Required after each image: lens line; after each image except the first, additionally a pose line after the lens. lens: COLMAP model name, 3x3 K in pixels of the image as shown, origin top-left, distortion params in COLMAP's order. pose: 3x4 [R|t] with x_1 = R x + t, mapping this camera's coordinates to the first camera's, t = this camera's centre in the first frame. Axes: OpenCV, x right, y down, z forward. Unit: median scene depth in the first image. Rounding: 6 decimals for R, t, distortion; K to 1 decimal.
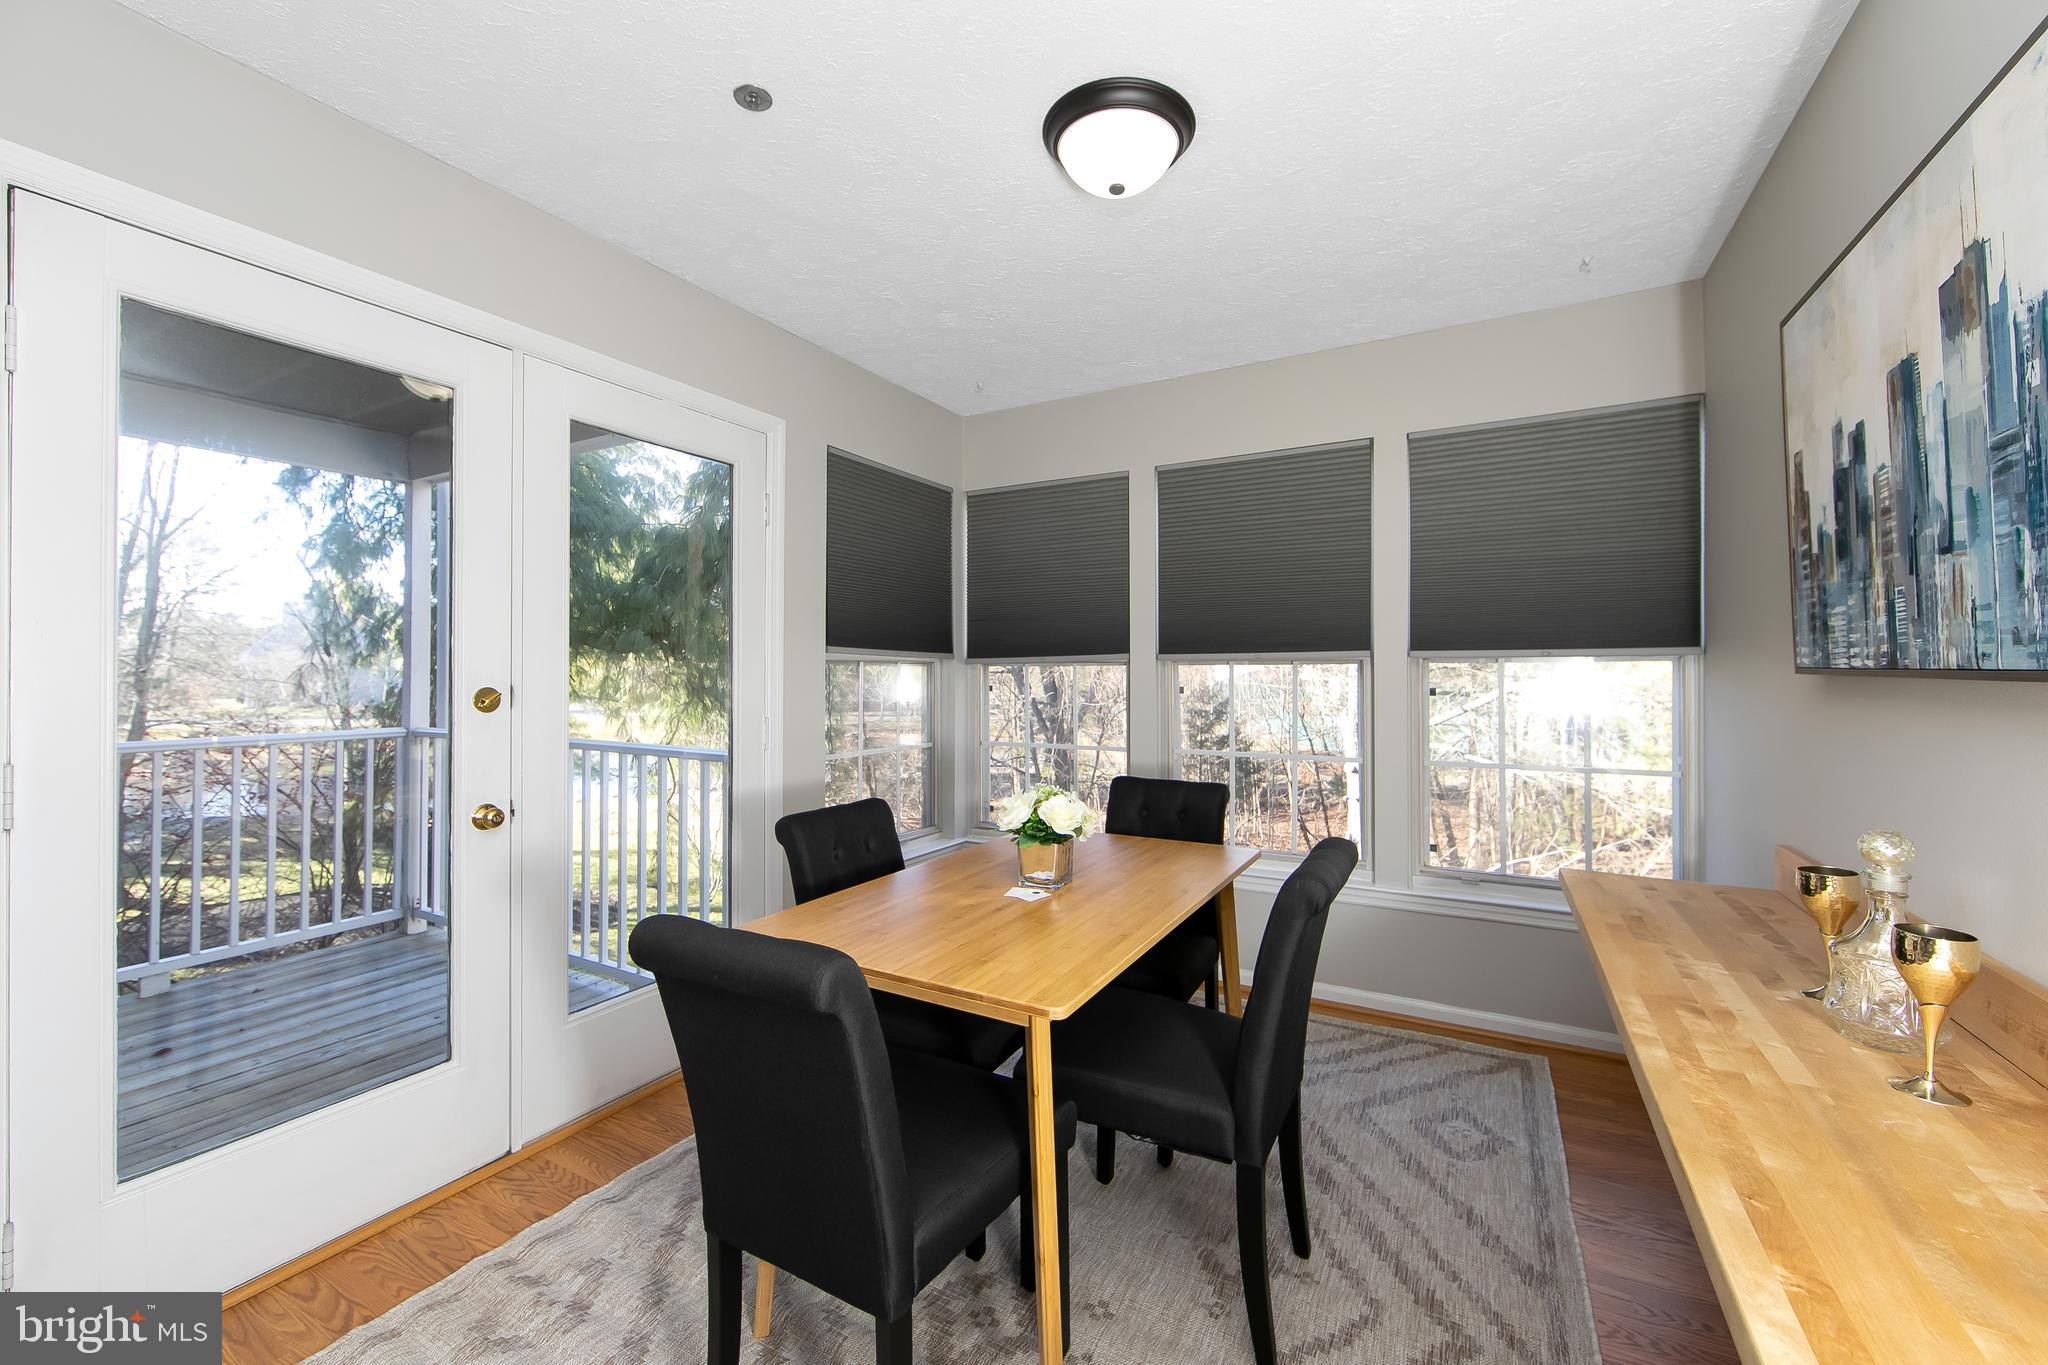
lens RADIAL K [[805.6, 0, 1027.7], [0, 805.6, 672.6], [0, 0, 1]] dist [-0.001423, -0.001115]
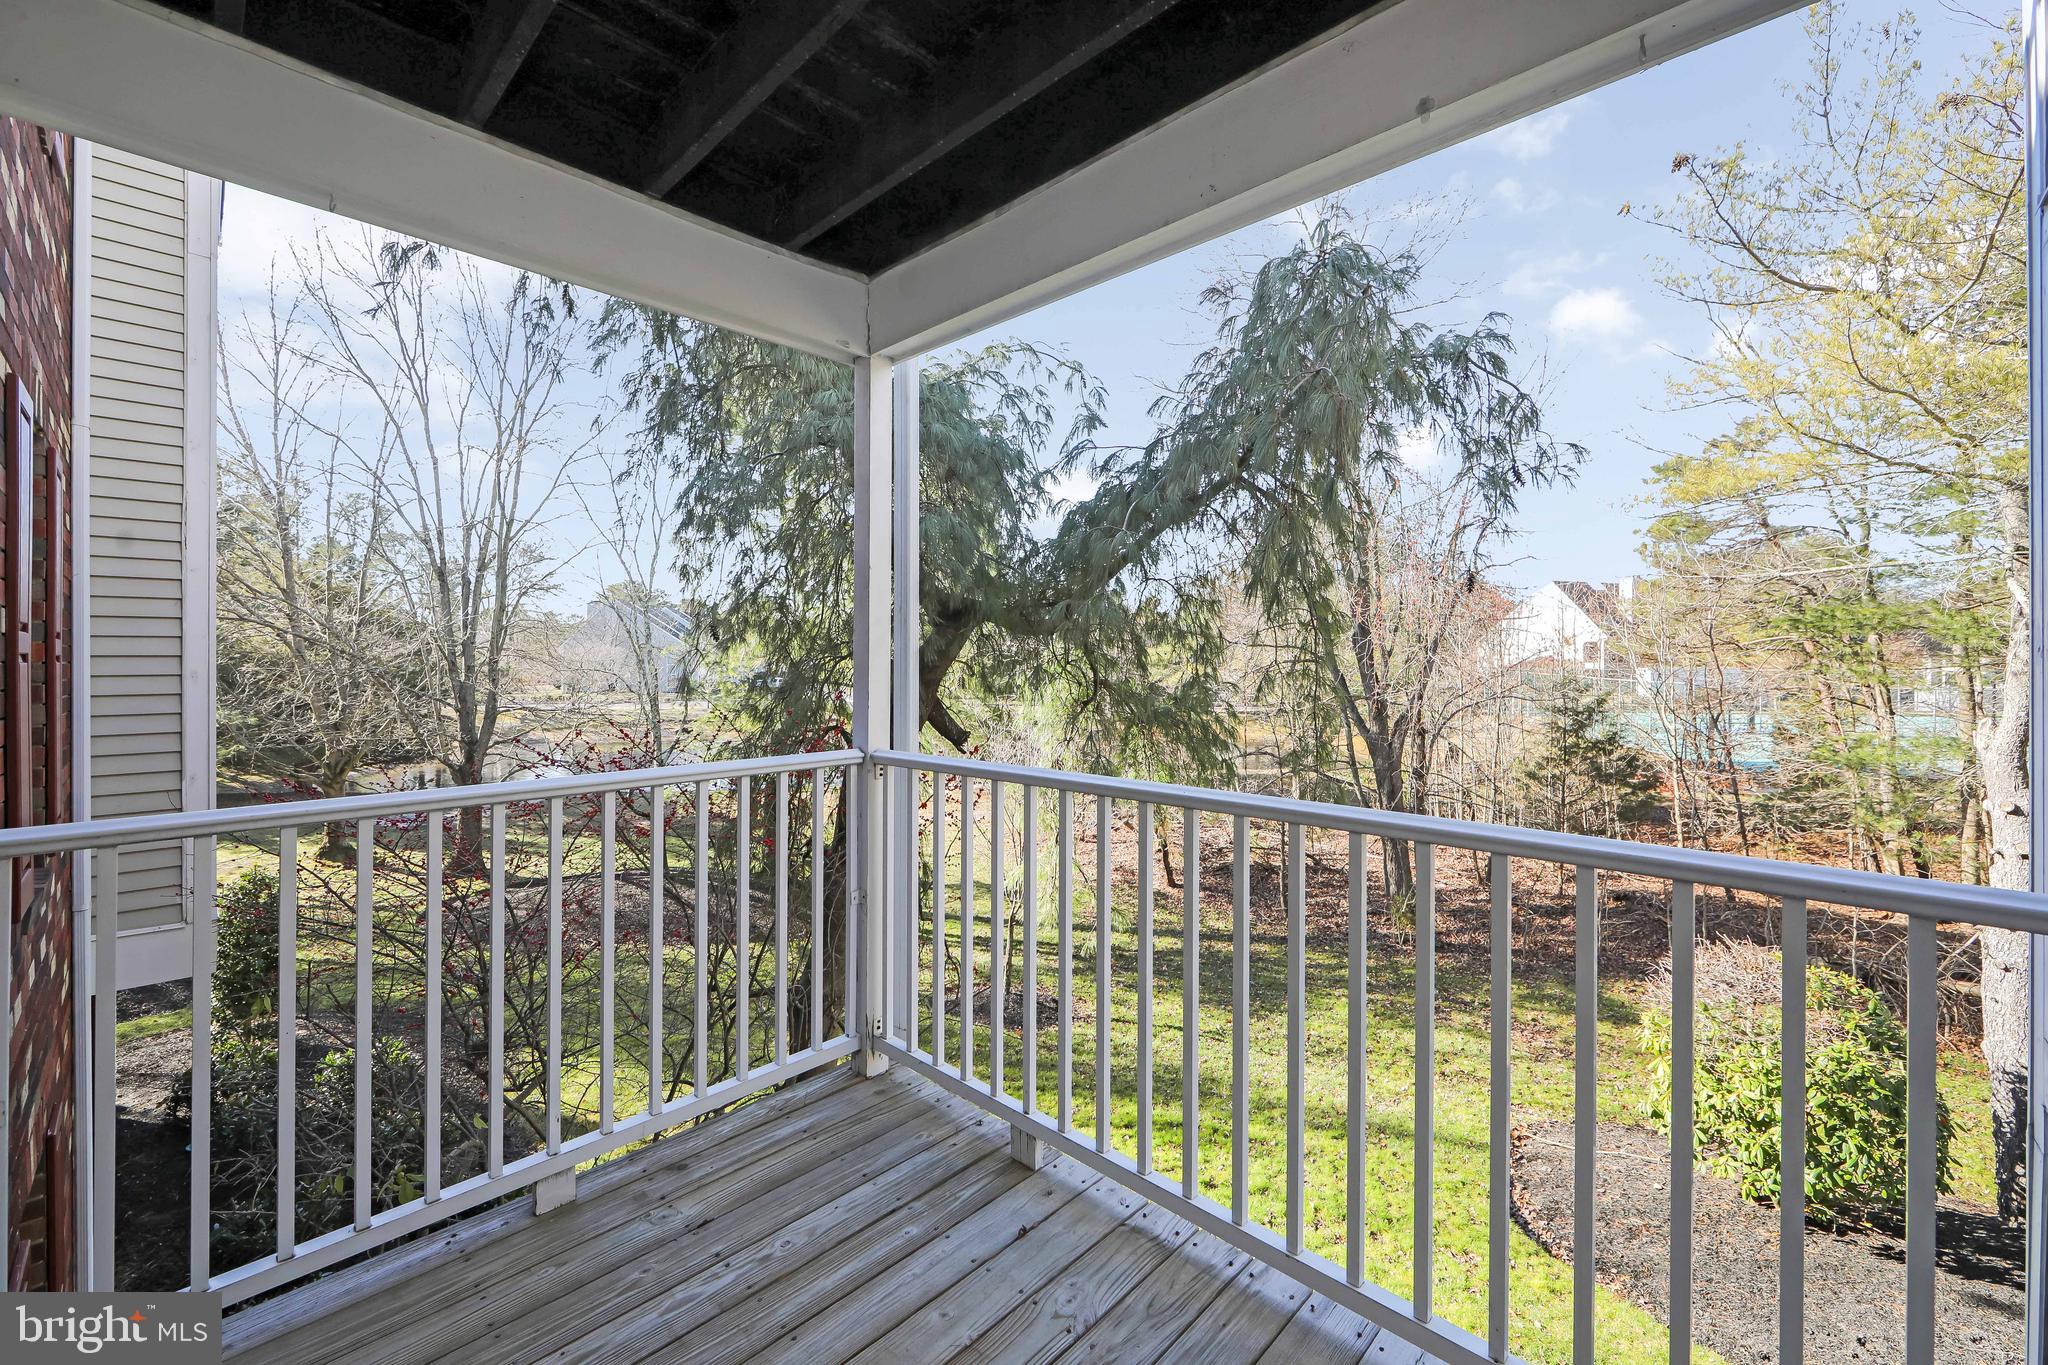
lens RADIAL K [[805.6, 0, 1020.5], [0, 805.6, 671.9], [0, 0, 1]] dist [-0.001423, -0.001115]
pose [[0.968356, 0.001923, -0.249565, -0.134873], [0.001781, 0.999892, 0.014616, -0.000475], [0.249566, -0.014598, 0.968248, 0.114551]]
